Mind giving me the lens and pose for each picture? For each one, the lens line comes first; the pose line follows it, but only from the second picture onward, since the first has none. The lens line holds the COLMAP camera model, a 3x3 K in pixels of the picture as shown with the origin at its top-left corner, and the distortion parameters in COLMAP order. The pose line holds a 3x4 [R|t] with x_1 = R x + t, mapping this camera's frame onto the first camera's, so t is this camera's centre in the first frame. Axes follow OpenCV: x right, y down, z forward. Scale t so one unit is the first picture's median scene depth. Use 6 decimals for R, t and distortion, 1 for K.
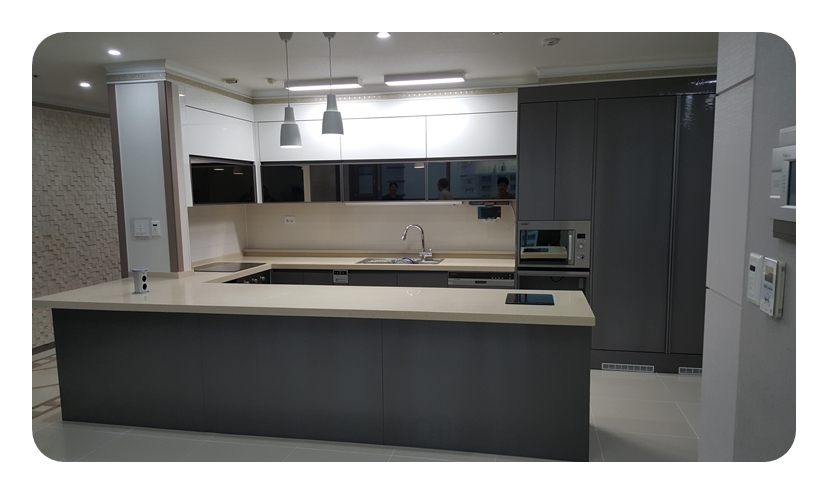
lens RADIAL K [[563.9, 0, 413.0], [0, 563.9, 265.8], [0, 0, 1]] dist [0.112221, -0.000789]
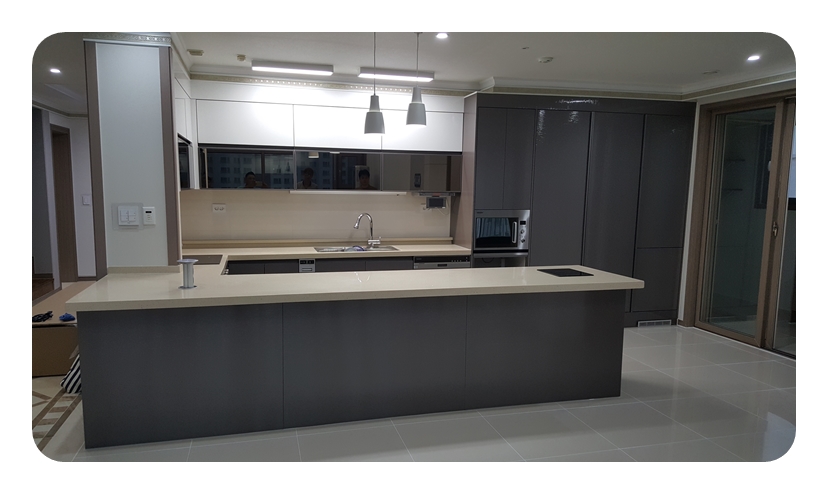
lens RADIAL K [[565.5, 0, 399.4], [0, 565.5, 256.2], [0, 0, 1]] dist [0.183123, -0.230120]
pose [[0.892049, -0.031748, 0.450823, -0.447726], [0.034813, 0.999393, 0.001495, 0.006651], [-0.450597, 0.014361, 0.892612, 0.048862]]
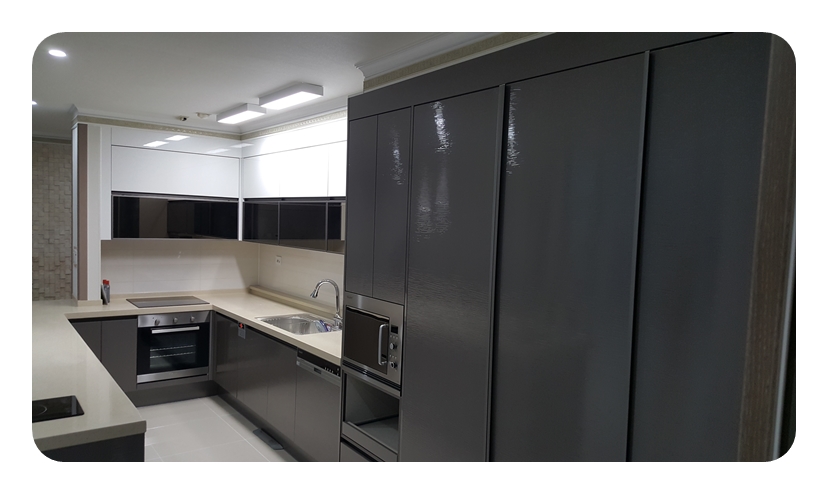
lens RADIAL K [[565.5, 0, 399.4], [0, 565.5, 256.2], [0, 0, 1]] dist [0.183123, -0.230120]
pose [[0.740823, 0.083343, -0.666510, 0.652073], [-0.133824, 0.990693, -0.024865, -0.107323], [0.658234, 0.107615, 0.745082, 0.513215]]
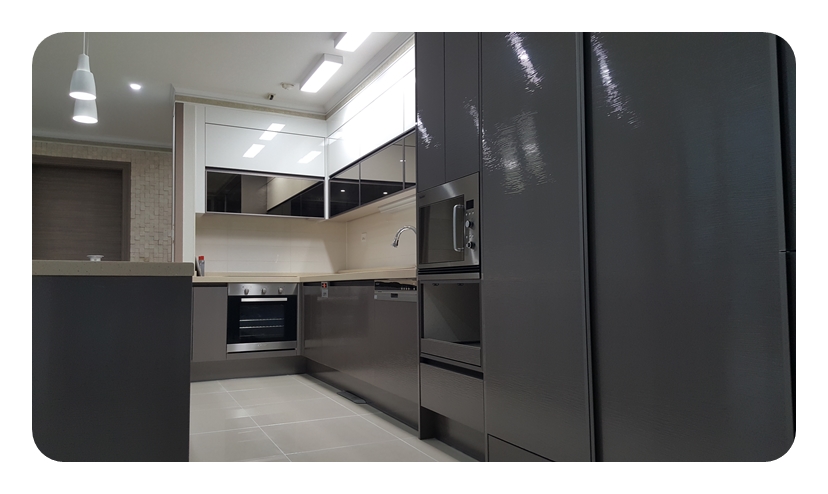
lens RADIAL K [[565.5, 0, 399.4], [0, 565.5, 256.2], [0, 0, 1]] dist [0.183123, -0.230120]
pose [[0.607144, -0.031428, -0.793970, 0.632148], [-0.105478, 0.987187, -0.119735, 0.061065], [0.787560, 0.156443, 0.596050, 0.602629]]
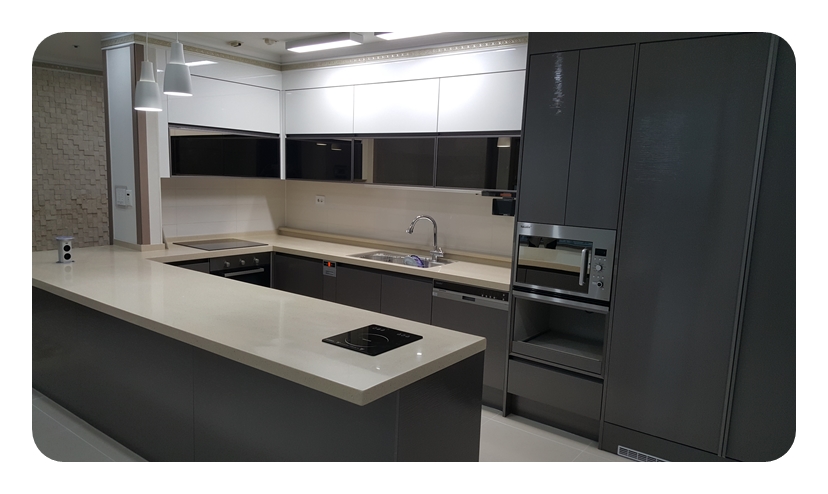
lens RADIAL K [[565.5, 0, 399.4], [0, 565.5, 256.2], [0, 0, 1]] dist [0.183123, -0.230120]
pose [[0.898670, 0.110469, -0.424486, 0.348077], [-0.103645, 0.993841, 0.039215, -0.046700], [0.426204, 0.008754, 0.904585, 0.270511]]
